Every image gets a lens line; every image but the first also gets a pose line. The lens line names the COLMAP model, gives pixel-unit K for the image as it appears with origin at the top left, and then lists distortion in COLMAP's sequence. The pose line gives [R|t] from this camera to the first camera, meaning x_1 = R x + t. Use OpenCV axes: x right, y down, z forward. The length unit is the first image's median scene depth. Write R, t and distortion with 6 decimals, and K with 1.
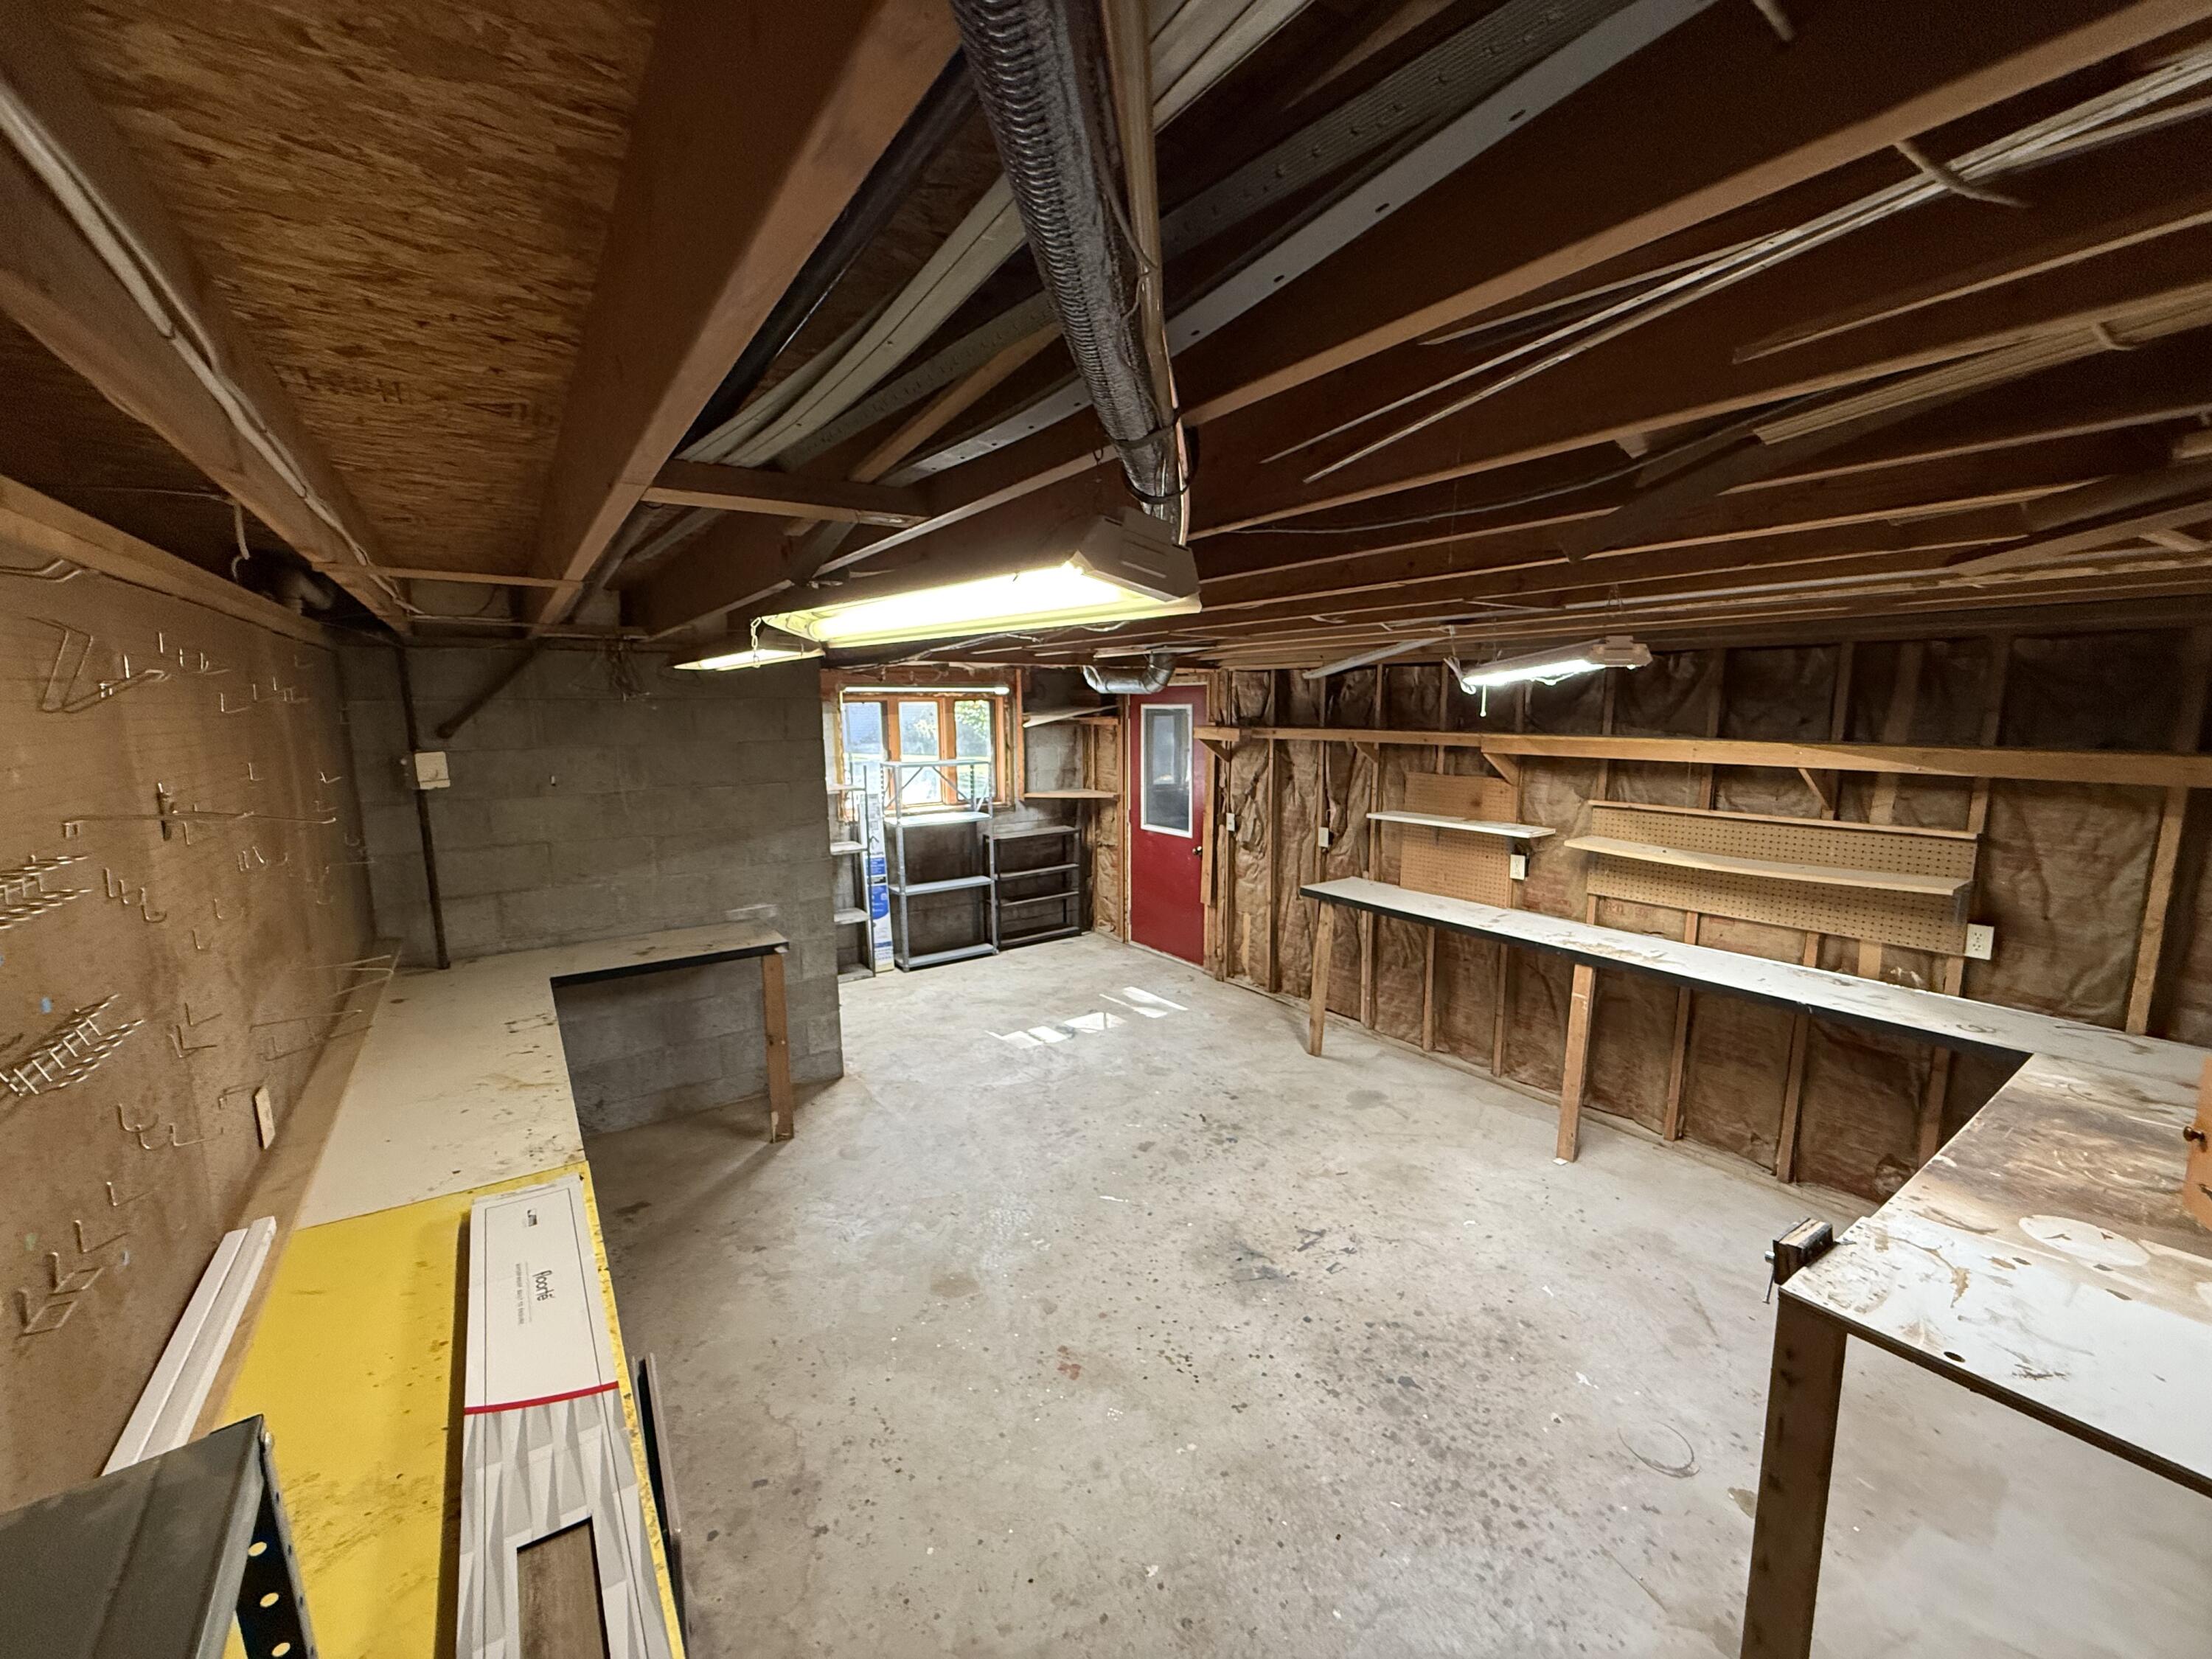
lens RADIAL K [[877.9, 0, 1106.2], [0, 877.9, 838.1], [0, 0, 1]] dist [-0.000592, -0.000021]
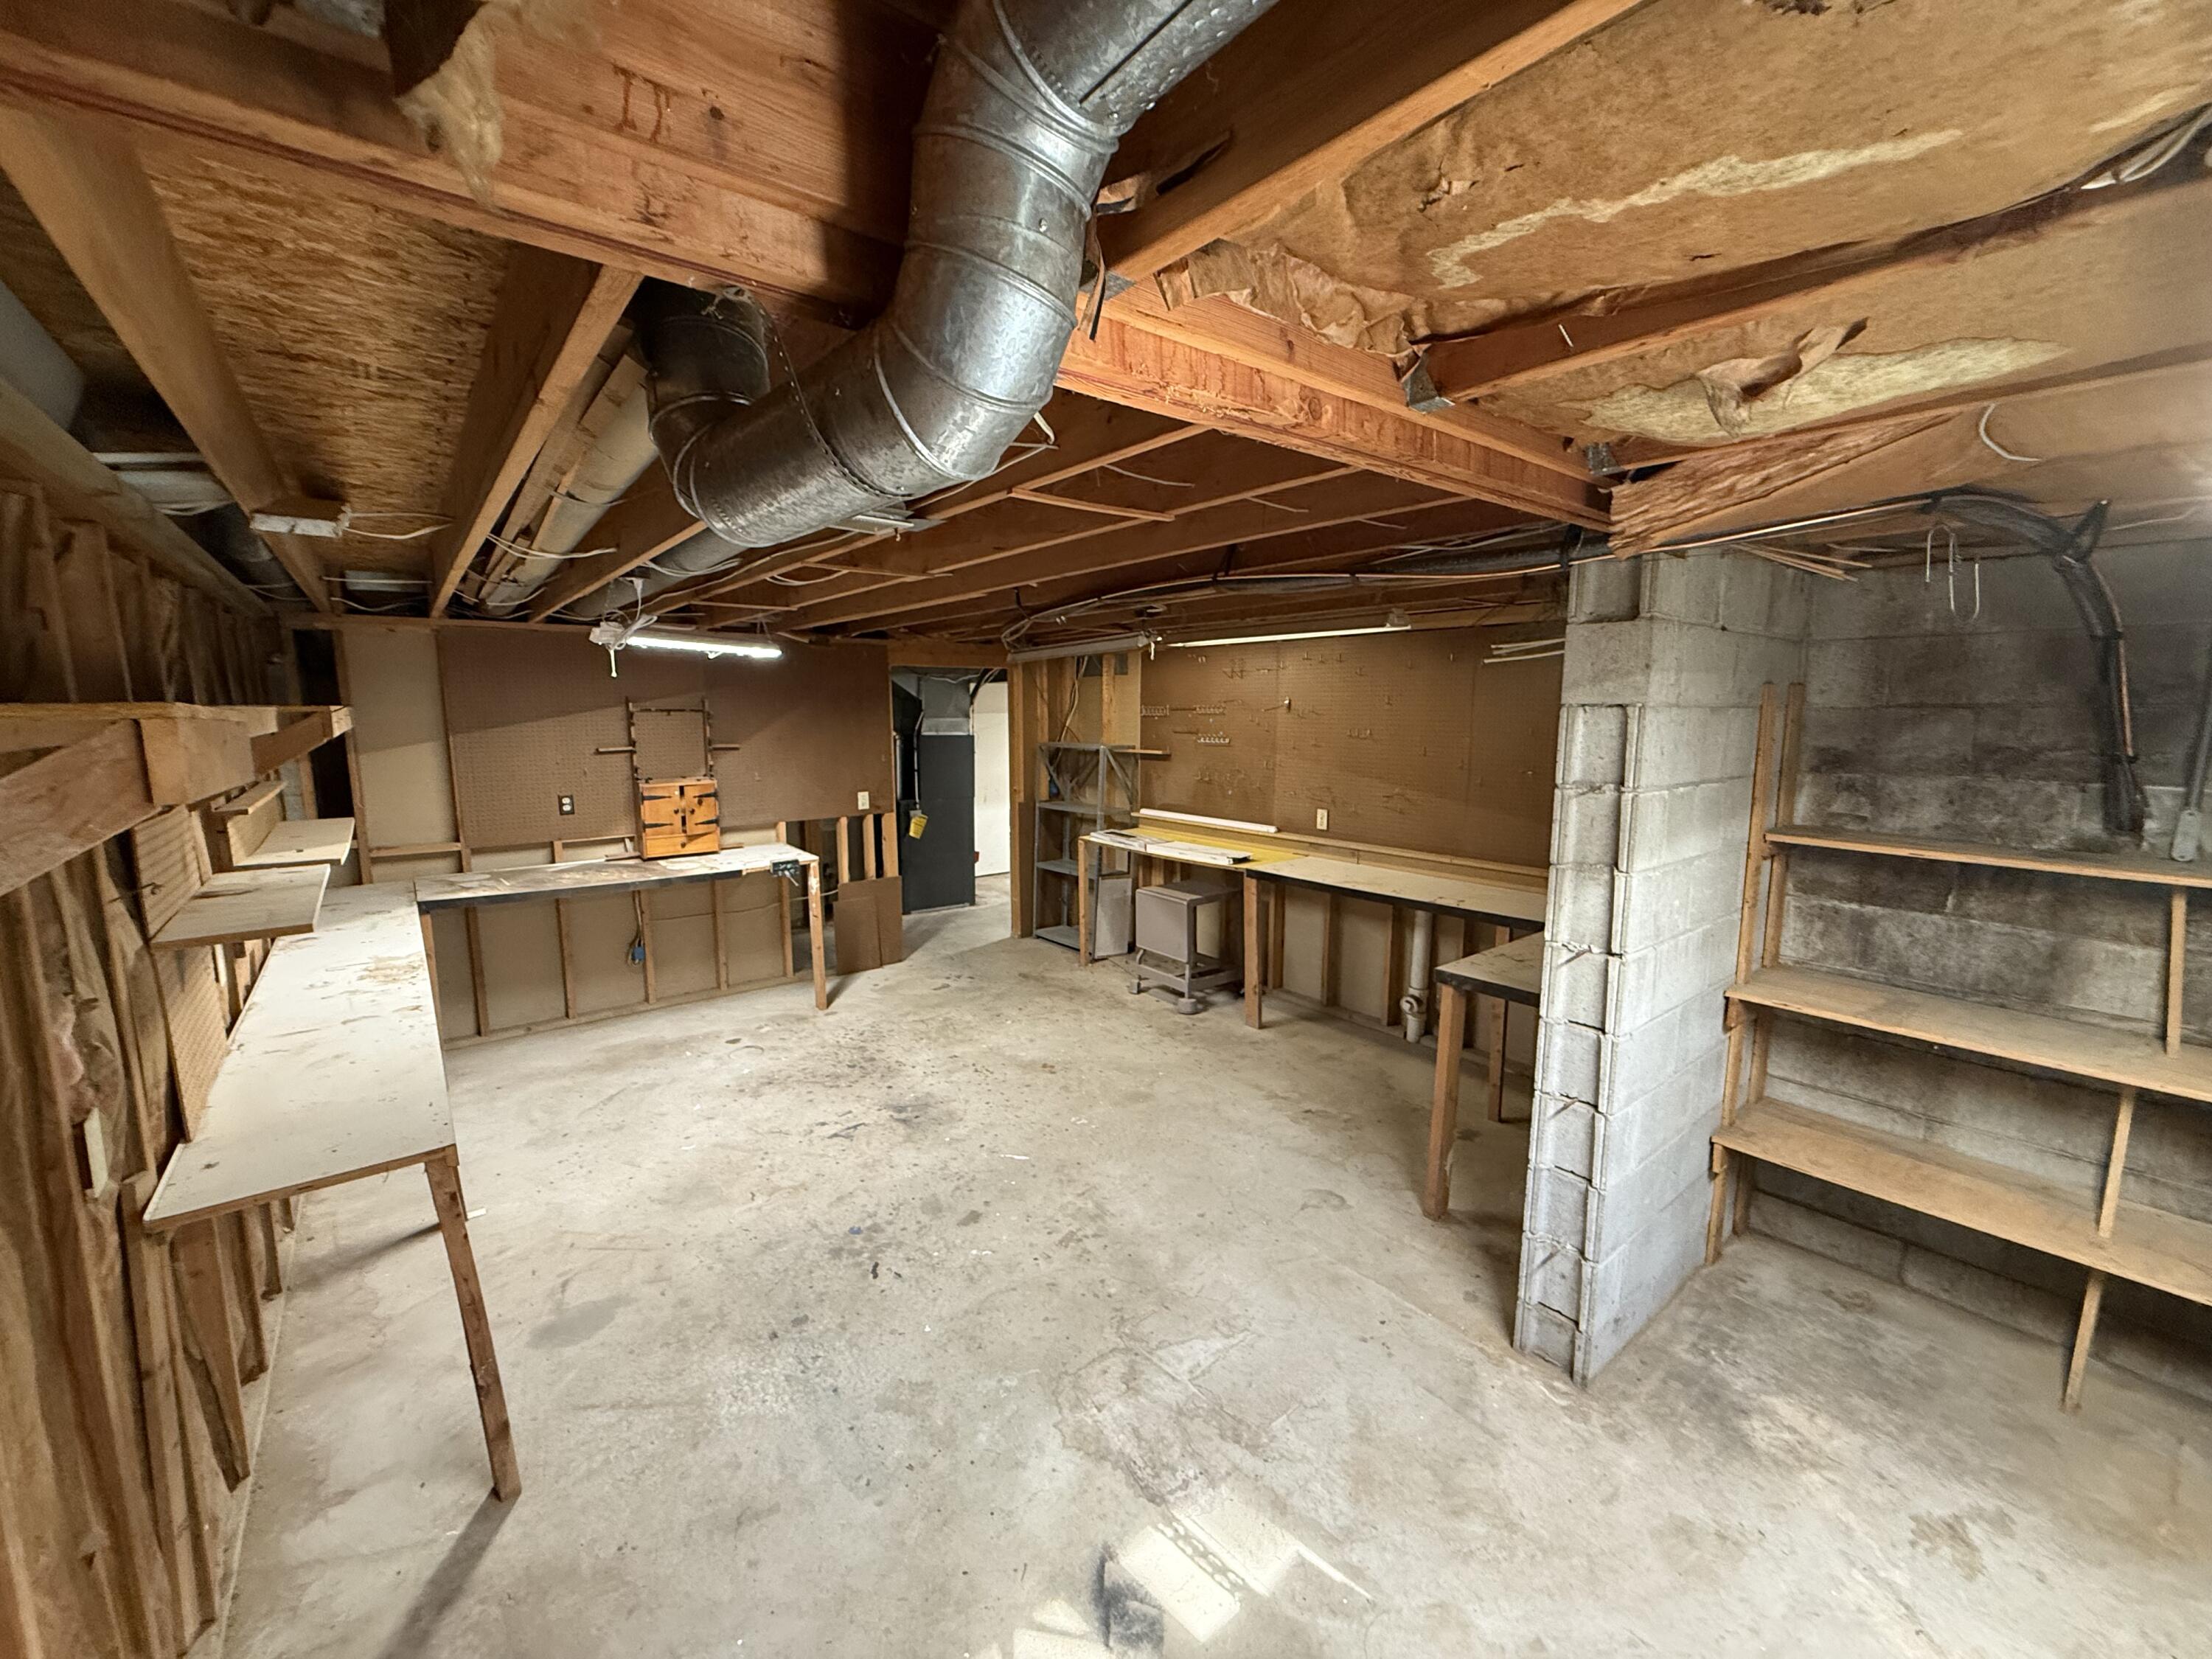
lens RADIAL K [[877.9, 0, 1105.4], [0, 877.9, 830.9], [0, 0, 1]] dist [-0.000592, -0.000021]
pose [[-0.997108, 0.023646, -0.072228, -0.032314], [0.001692, 0.957037, 0.289960, -0.255474], [0.075981, 0.288999, -0.954309, 1.994608]]
